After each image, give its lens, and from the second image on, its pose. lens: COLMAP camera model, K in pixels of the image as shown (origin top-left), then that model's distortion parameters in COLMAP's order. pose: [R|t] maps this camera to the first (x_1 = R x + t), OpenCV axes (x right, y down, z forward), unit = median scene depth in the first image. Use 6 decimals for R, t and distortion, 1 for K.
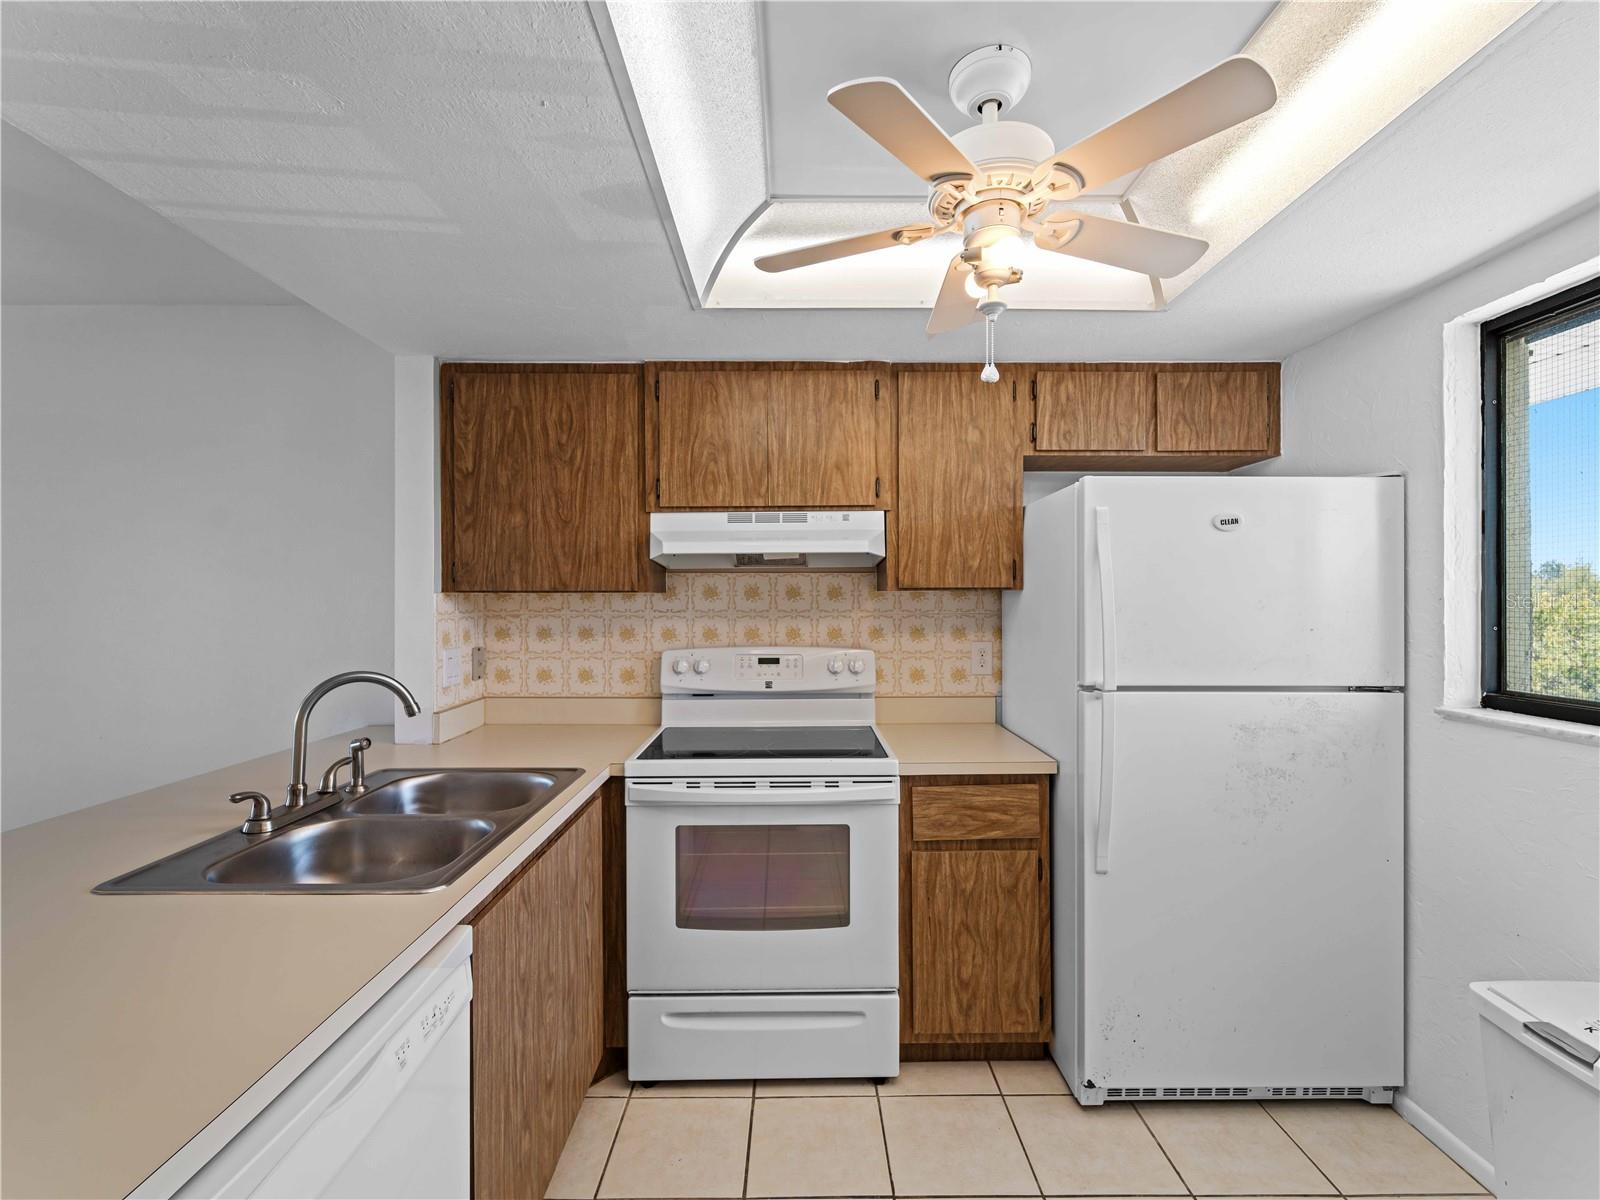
lens RADIAL K [[729.2, 0, 801.7], [0, 729.2, 603.1], [0, 0, 1]] dist [0.003936, -0.000865]
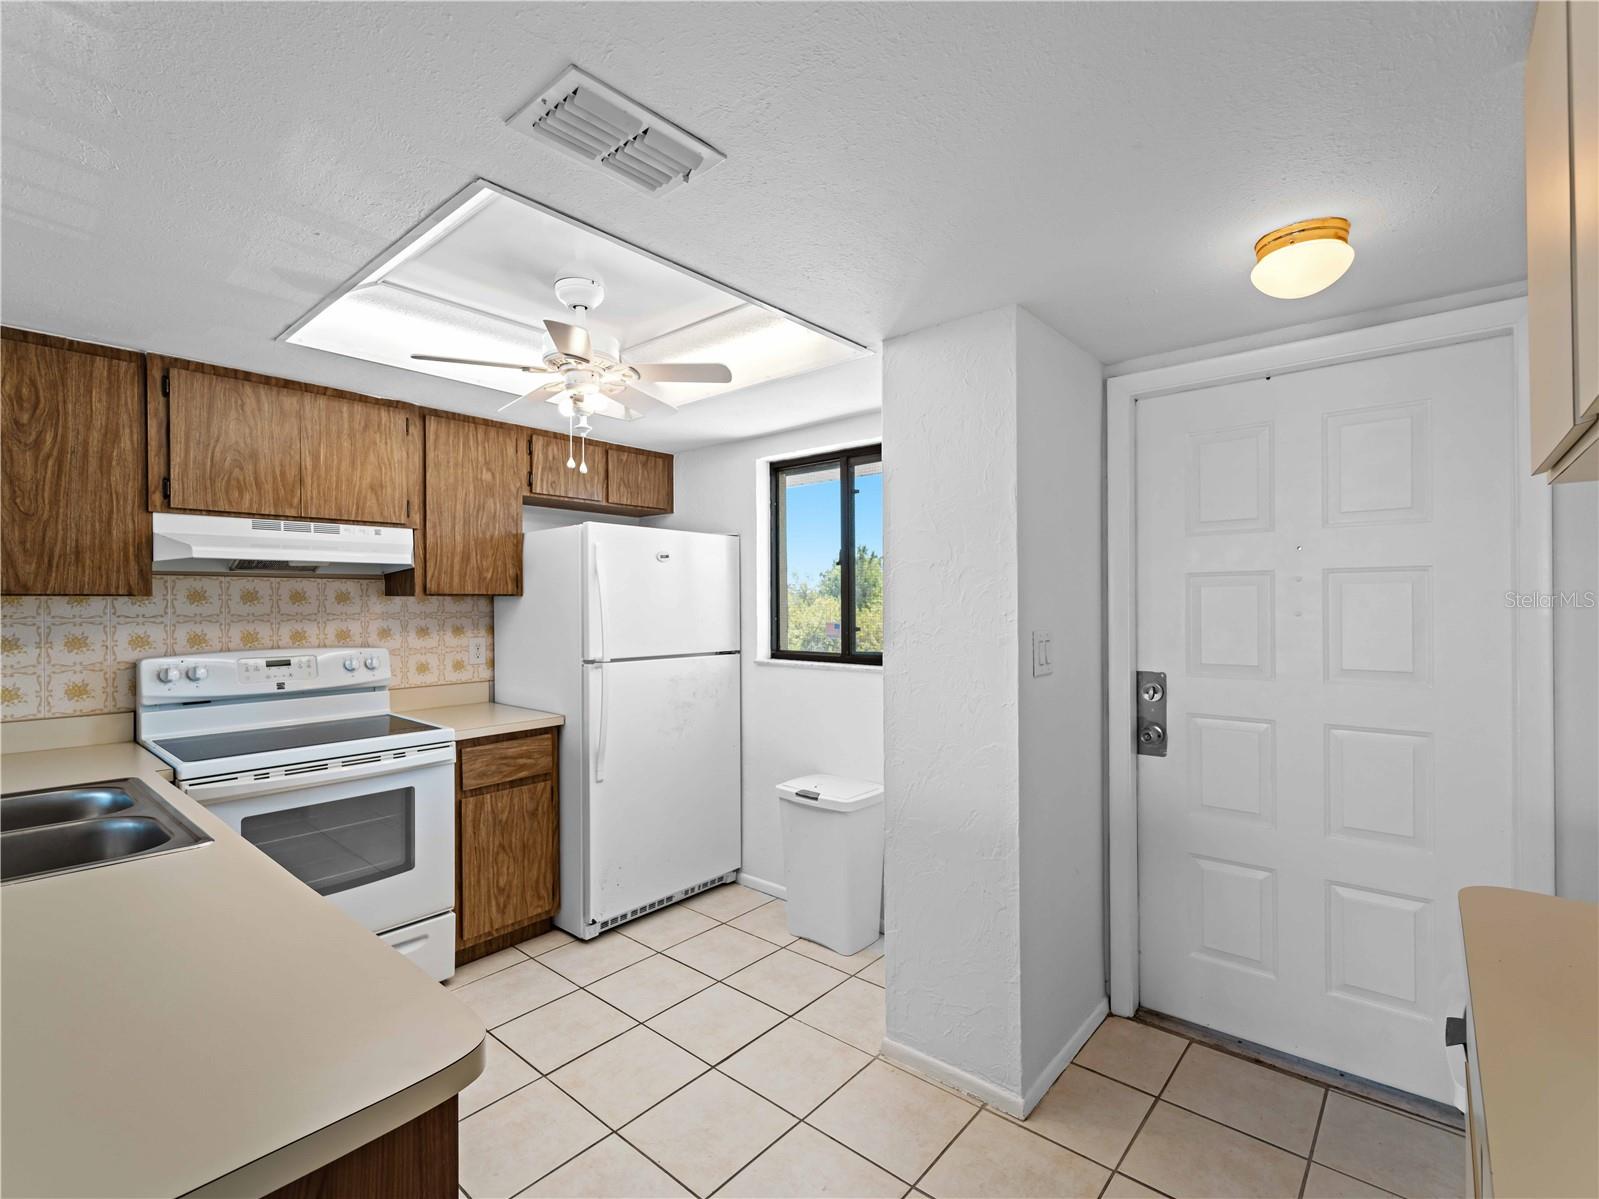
lens RADIAL K [[734.7, 0, 801.8], [0, 734.7, 606.2], [0, 0, 1]] dist [0.003551, 0.000006]
pose [[0.654119, -0.003758, 0.756382, -0.384324], [0.004552, 0.999989, 0.001032, 0.001112], [-0.756378, 0.002768, 0.654129, -0.266875]]
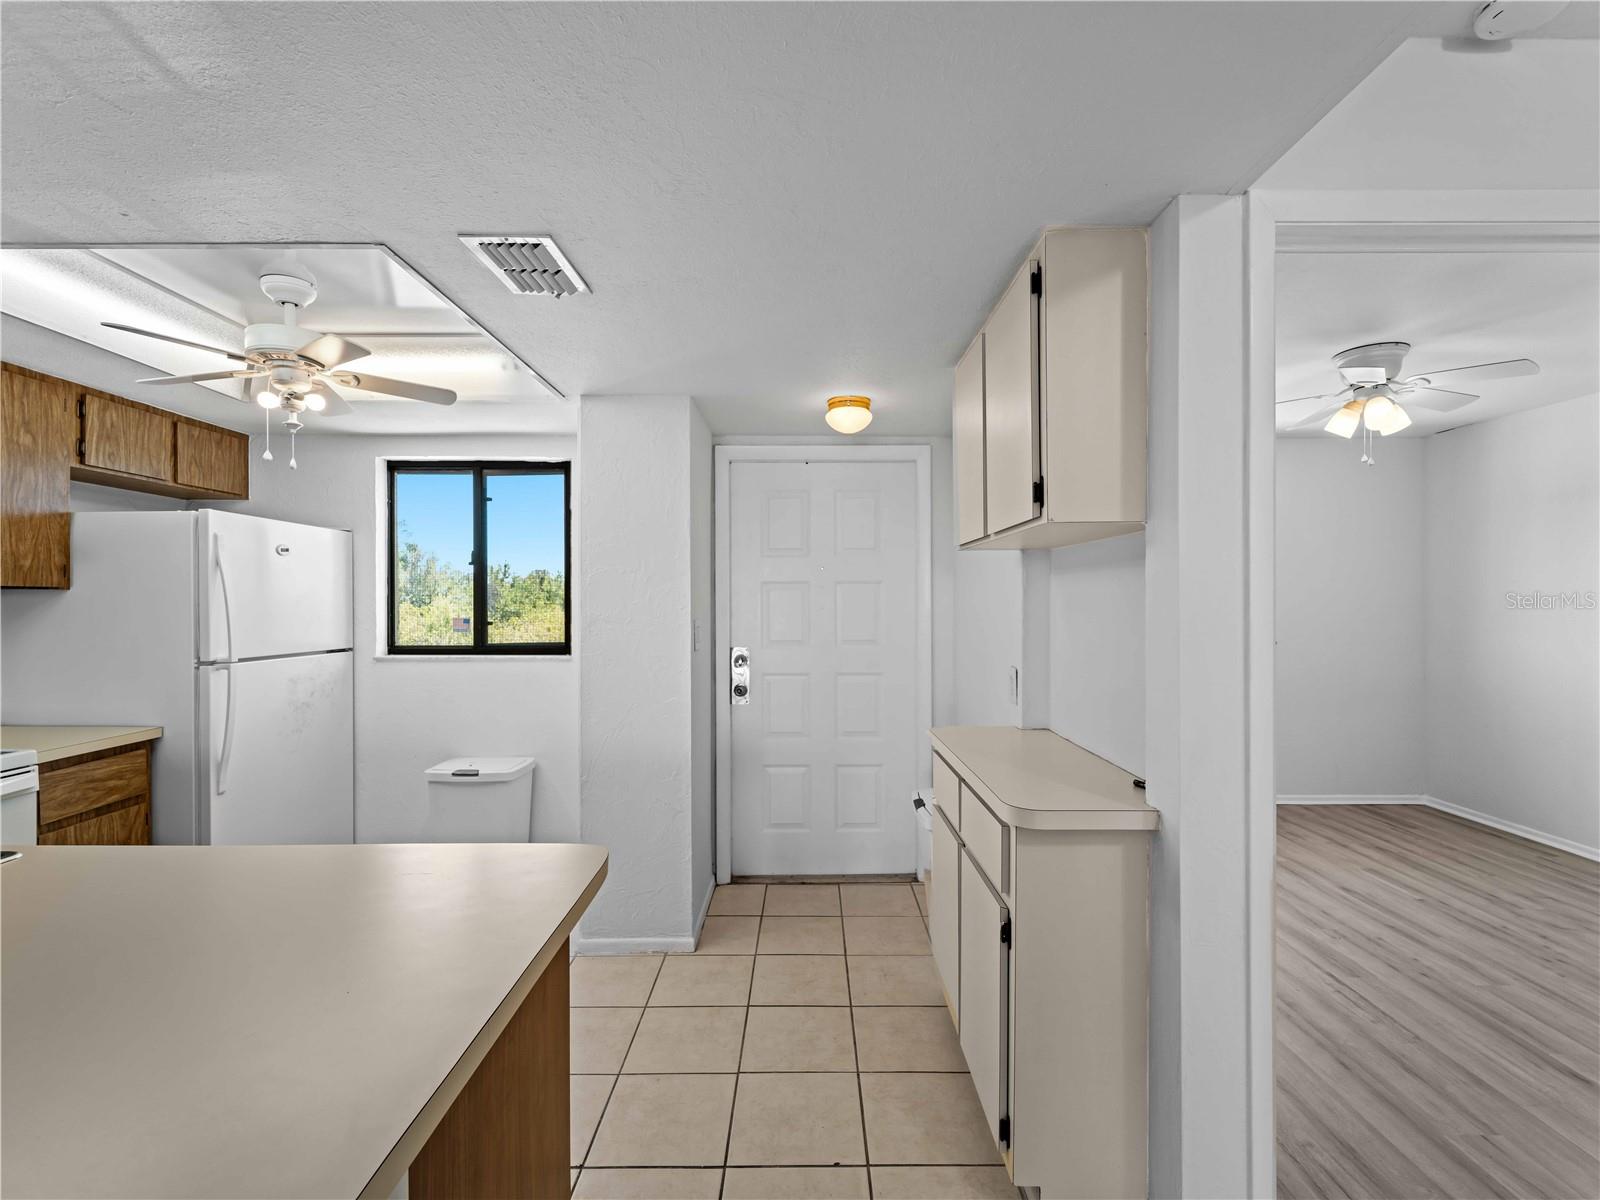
lens RADIAL K [[729.2, 0, 801.7], [0, 729.2, 603.1], [0, 0, 1]] dist [0.003936, -0.000865]
pose [[0.004509, -0.000665, 0.999990, -0.796446], [0.002482, 0.999997, 0.000654, 0.004107], [-0.999987, 0.002479, 0.004511, -0.099221]]
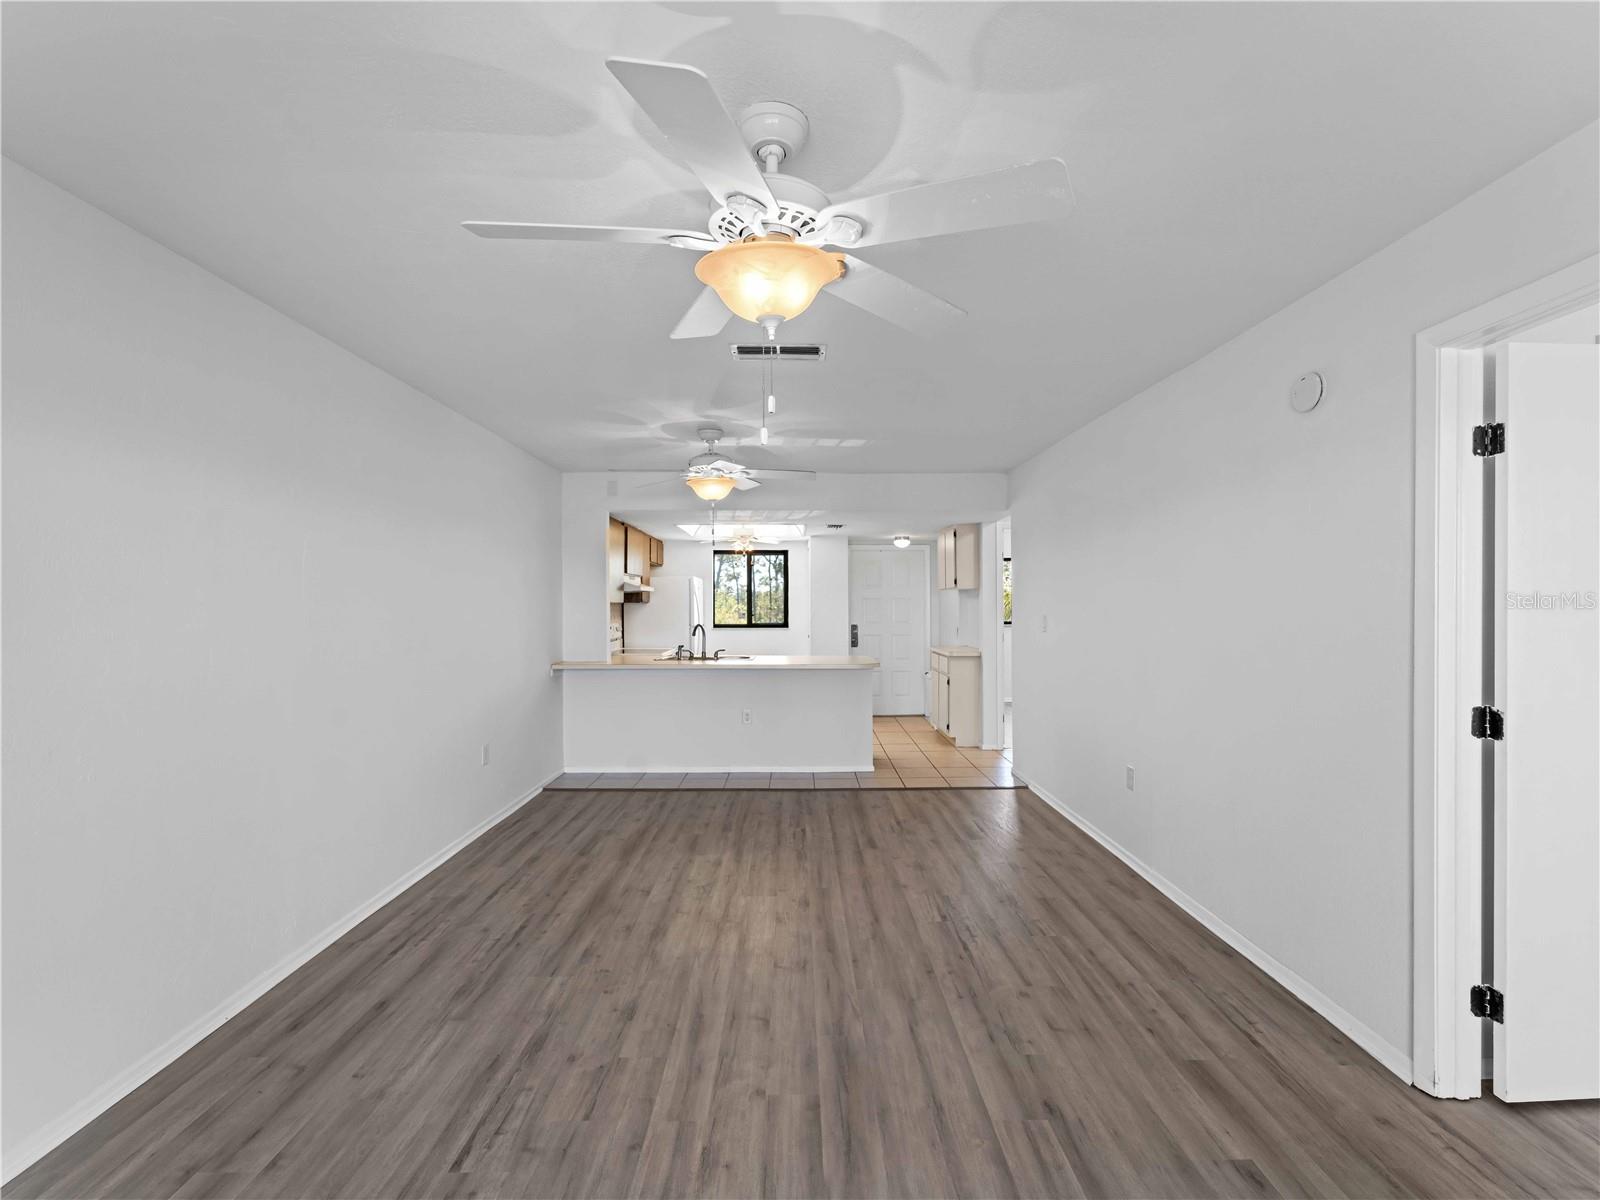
lens RADIAL K [[729.2, 0, 801.7], [0, 729.2, 603.1], [0, 0, 1]] dist [0.003936, -0.000865]
pose [[0.000809, 0.005591, 0.999984, -3.092270], [0.002871, 0.999980, -0.005593, 0.004113], [-0.999996, 0.002875, 0.000793, 0.308634]]
